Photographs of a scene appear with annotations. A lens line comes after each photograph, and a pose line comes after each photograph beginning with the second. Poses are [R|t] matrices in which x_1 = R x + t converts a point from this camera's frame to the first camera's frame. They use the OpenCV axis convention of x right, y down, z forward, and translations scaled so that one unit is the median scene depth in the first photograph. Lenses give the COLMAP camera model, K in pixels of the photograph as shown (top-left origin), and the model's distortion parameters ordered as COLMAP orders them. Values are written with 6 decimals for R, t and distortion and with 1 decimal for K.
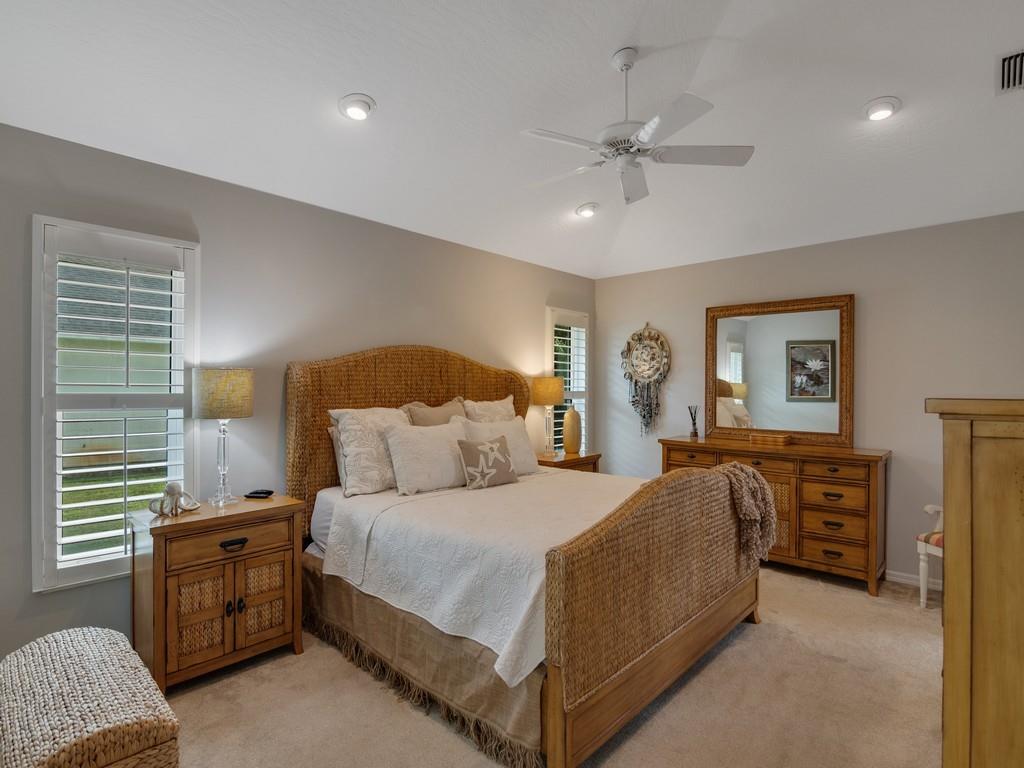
lens RADIAL K [[532.6, 0, 514.7], [0, 532.6, 388.2], [0, 0, 1]] dist [-0.001304, 0.000119]
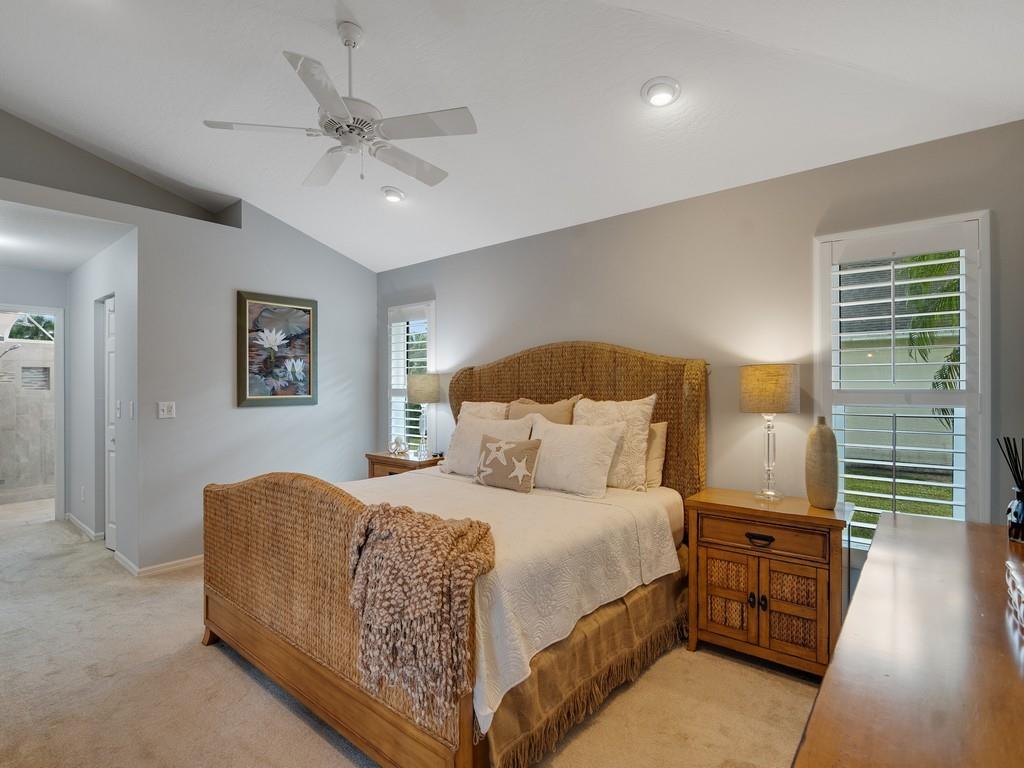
lens RADIAL K [[532.6, 0, 514.7], [0, 532.6, 388.2], [0, 0, 1]] dist [-0.001304, 0.000119]
pose [[0.032738, 0.001128, -0.999463, 1.093061], [0.004395, 0.999990, 0.001273, 0.005009], [0.999454, -0.004434, 0.032733, 1.188600]]
